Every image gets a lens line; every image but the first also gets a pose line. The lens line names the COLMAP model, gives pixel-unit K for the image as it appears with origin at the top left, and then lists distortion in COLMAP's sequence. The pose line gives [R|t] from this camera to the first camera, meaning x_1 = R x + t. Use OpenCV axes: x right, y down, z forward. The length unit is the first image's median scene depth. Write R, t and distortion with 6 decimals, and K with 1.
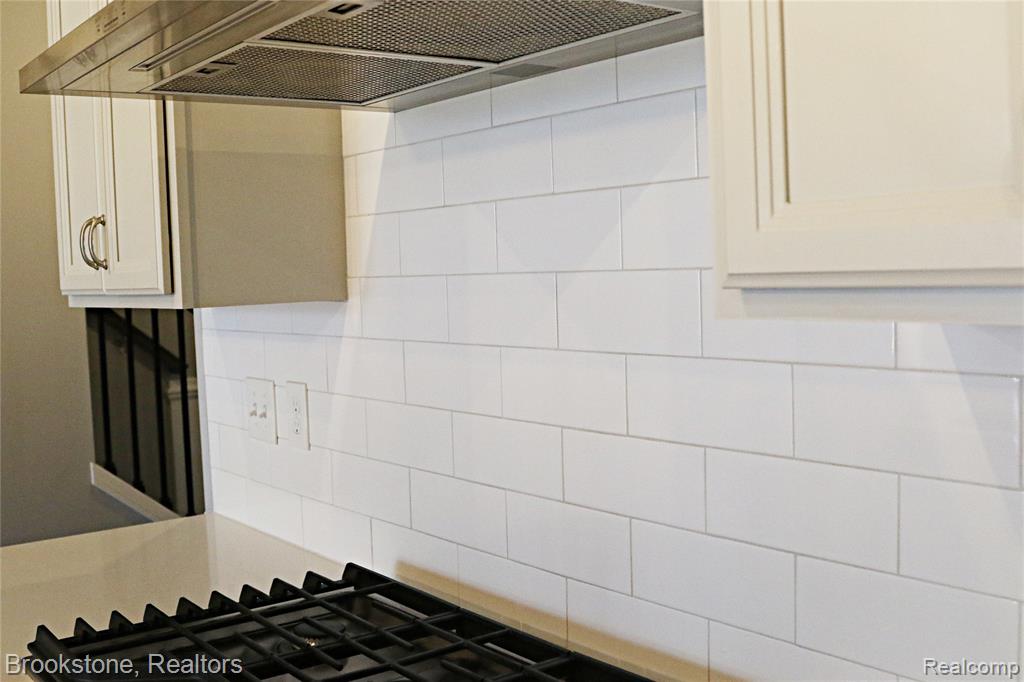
lens RADIAL K [[1120.3, 0, 512.1], [0, 1120.3, 345.1], [0, 0, 1]] dist [-0.105143, 0.000000]
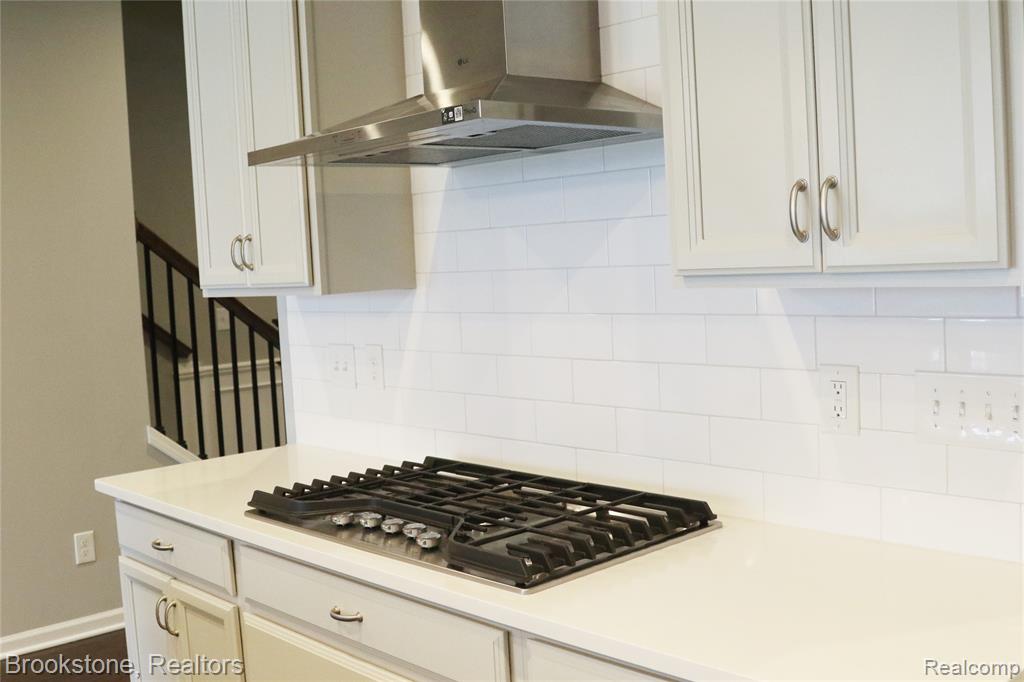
lens RADIAL K [[1120.3, 0, 512.8], [0, 1120.3, 336.7], [0, 0, 1]] dist [-0.105143, 0.000000]
pose [[0.996411, -0.023545, 0.081303, -0.142109], [0.023385, 0.999722, 0.002925, 0.025131], [-0.081349, -0.001013, 0.996685, -0.536485]]
